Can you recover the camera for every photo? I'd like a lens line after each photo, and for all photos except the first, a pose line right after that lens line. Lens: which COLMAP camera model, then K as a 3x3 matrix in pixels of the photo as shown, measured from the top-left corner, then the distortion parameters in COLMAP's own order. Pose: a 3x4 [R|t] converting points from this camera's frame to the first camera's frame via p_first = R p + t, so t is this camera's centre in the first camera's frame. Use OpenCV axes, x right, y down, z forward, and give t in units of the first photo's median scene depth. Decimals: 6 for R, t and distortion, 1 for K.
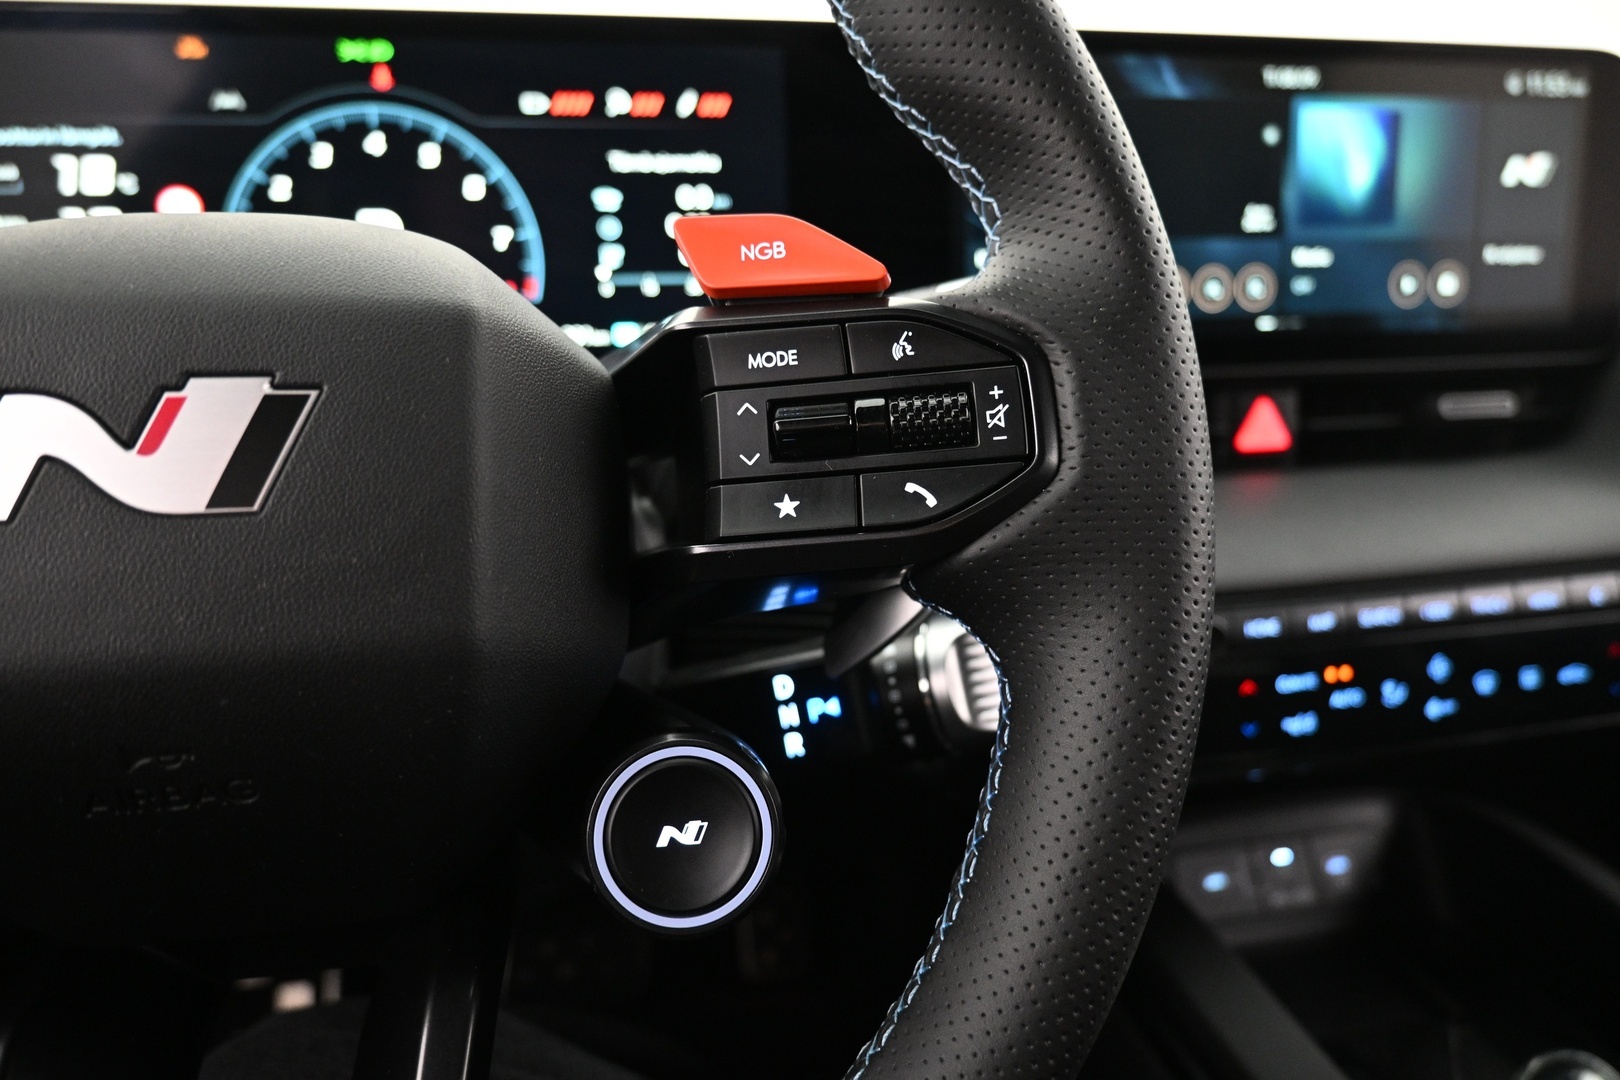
lens RADIAL K [[1108.4, 0, 810.0], [0, 1108.4, 540.0], [0, 0, 1]] dist [-0.006391, -0.005152]
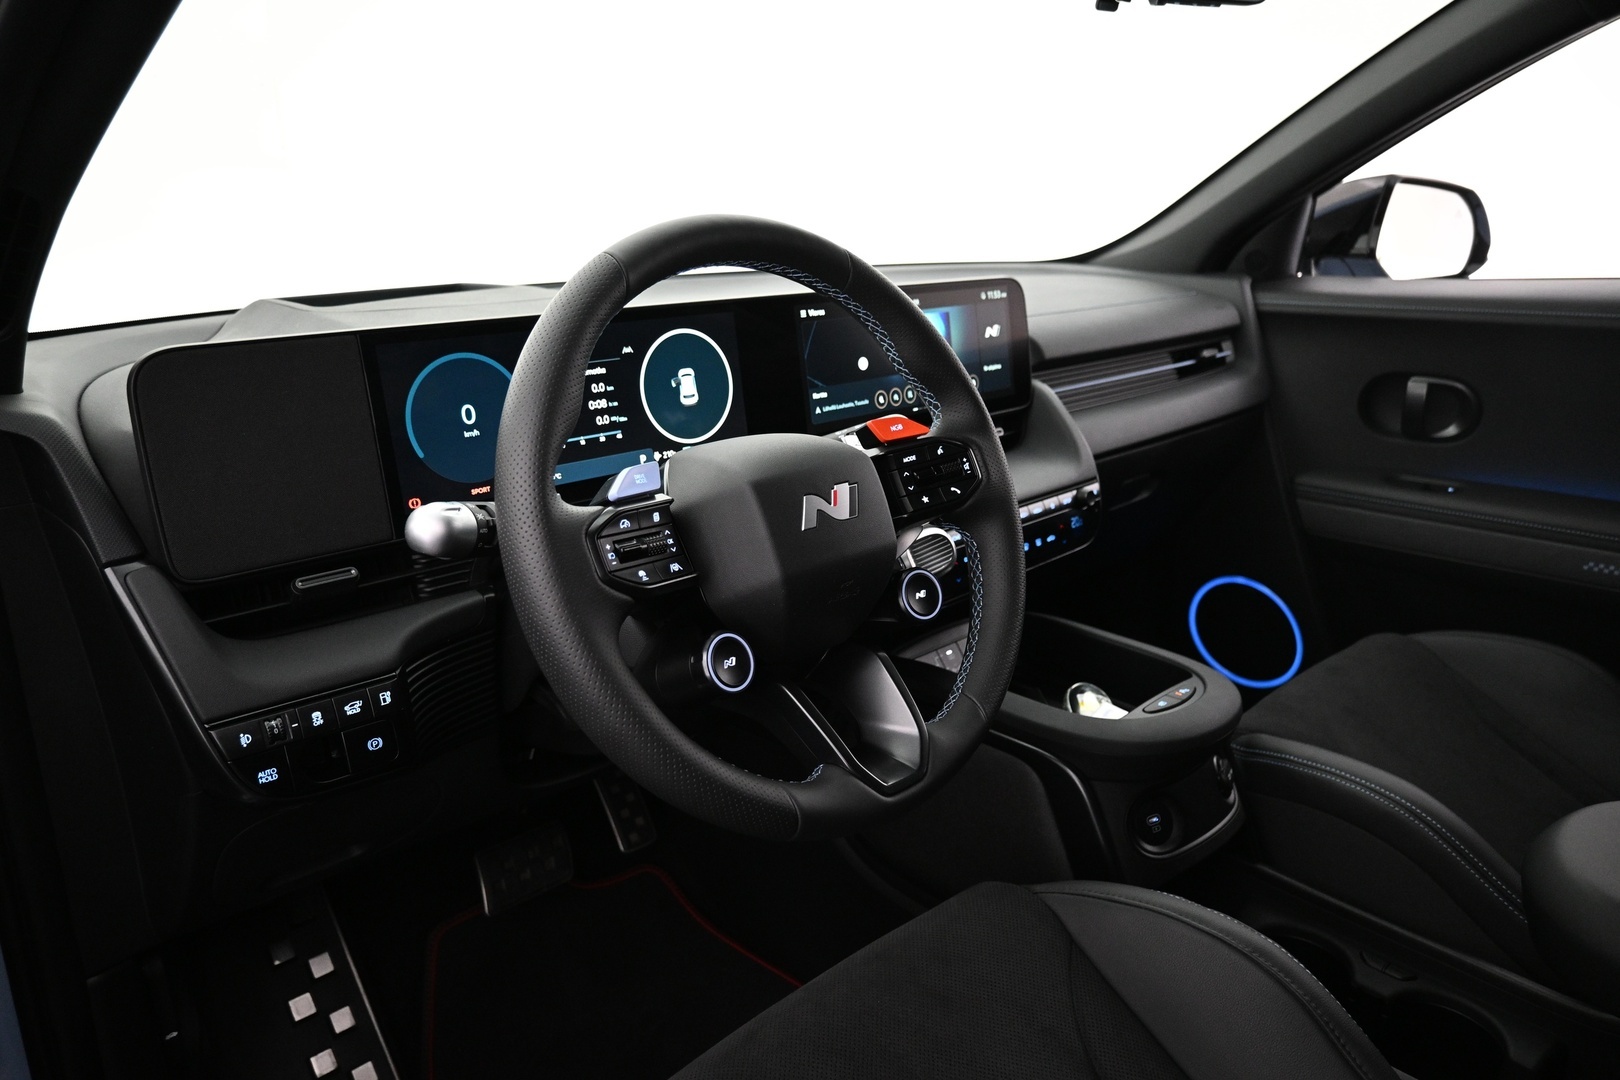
lens RADIAL K [[1108.4, 0, 810.0], [0, 1108.4, 540.0], [0, 0, 1]] dist [-0.006391, -0.005152]
pose [[0.856383, -0.161494, 0.490436, -0.920961], [0.175445, 0.984329, 0.017769, -0.012553], [-0.485620, 0.070827, 0.871296, -0.837926]]
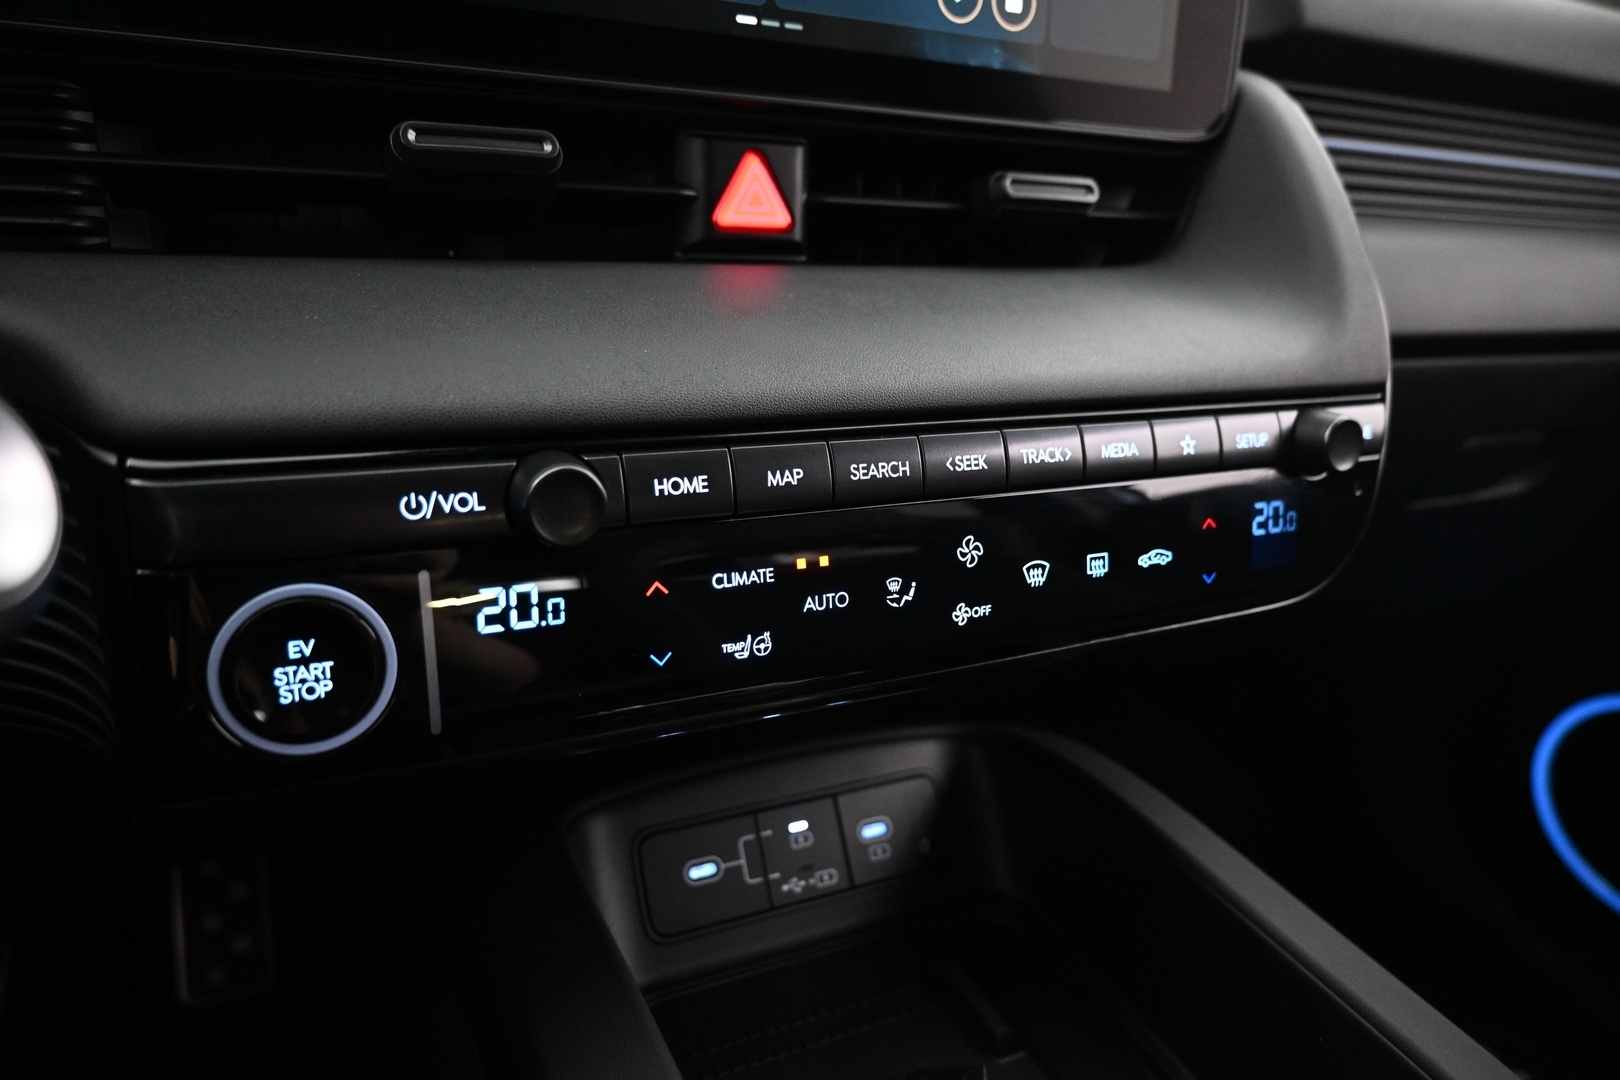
lens RADIAL K [[1135.8, 0, 810.0], [0, 1135.8, 540.0], [0, 0, 1]] dist [-0.002254, -0.001092]
pose [[0.964533, -0.014858, 0.263545, 0.273150], [-0.004509, 0.997342, 0.072729, 0.054988], [-0.263925, -0.071338, 0.961901, 0.344350]]
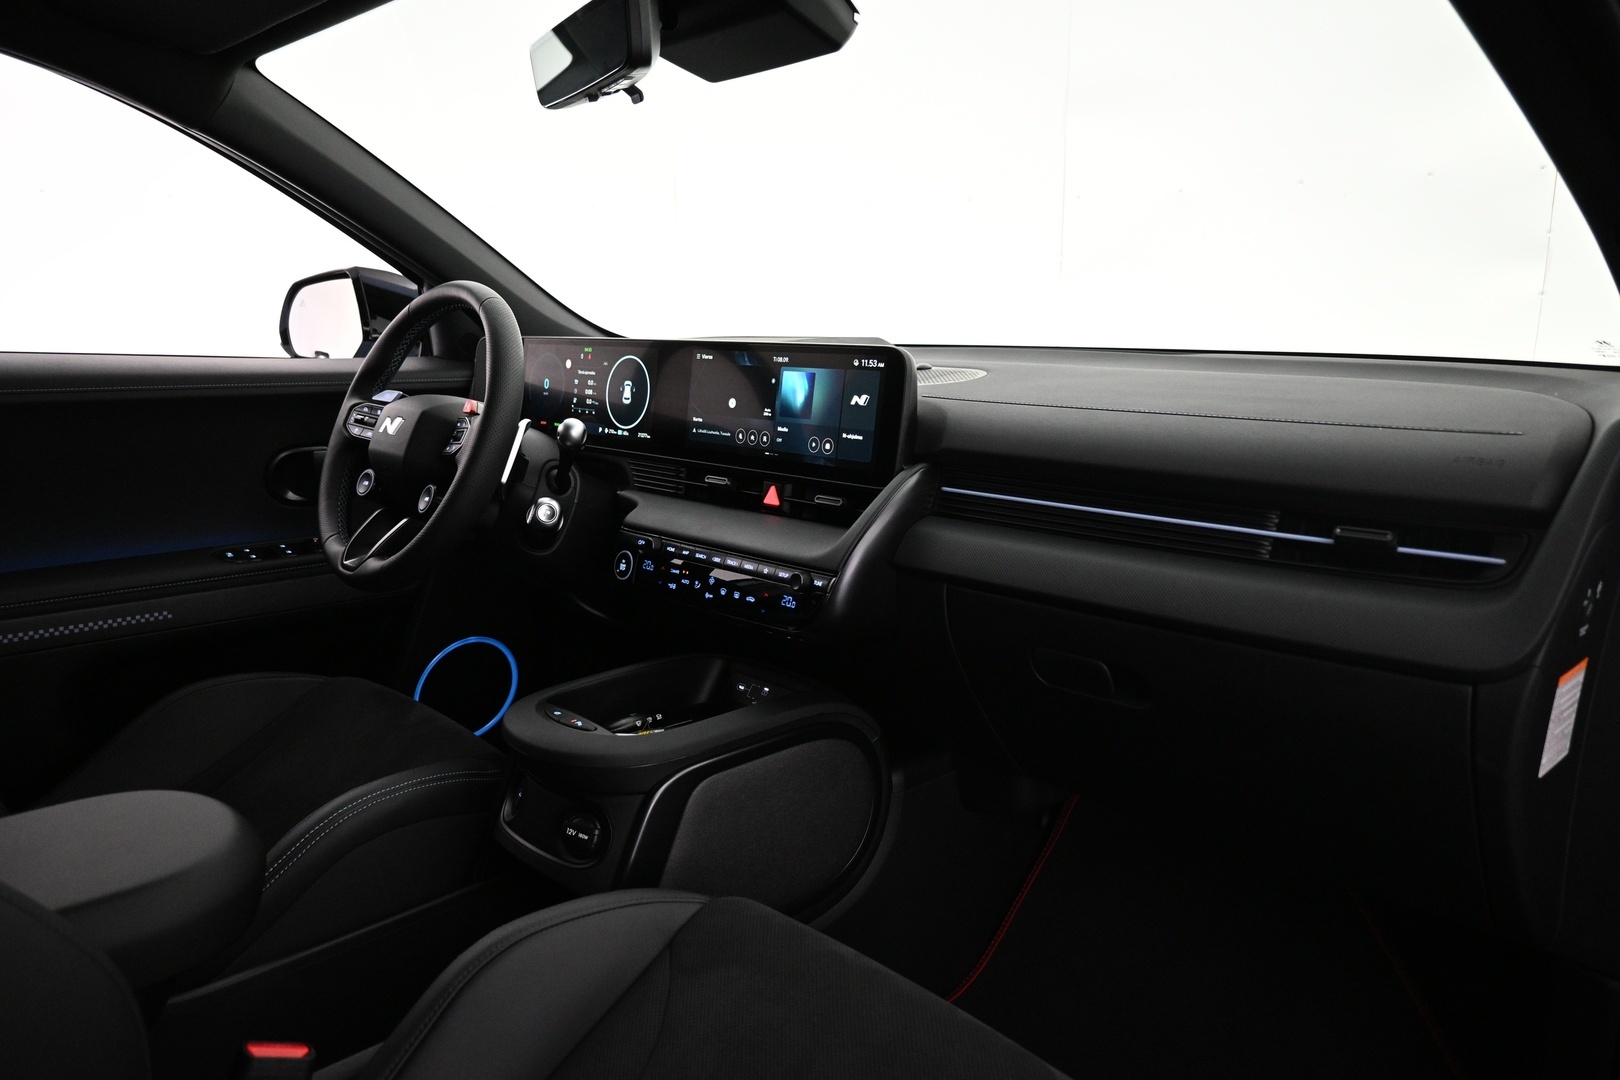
lens RADIAL K [[1108.4, 0, 810.0], [0, 1108.4, 540.0], [0, 0, 1]] dist [-0.006391, -0.005152]
pose [[0.531382, 0.163544, -0.831196, 2.594097], [-0.270724, 0.962519, 0.016309, -0.075389], [0.802709, 0.216358, 0.555740, -0.269538]]
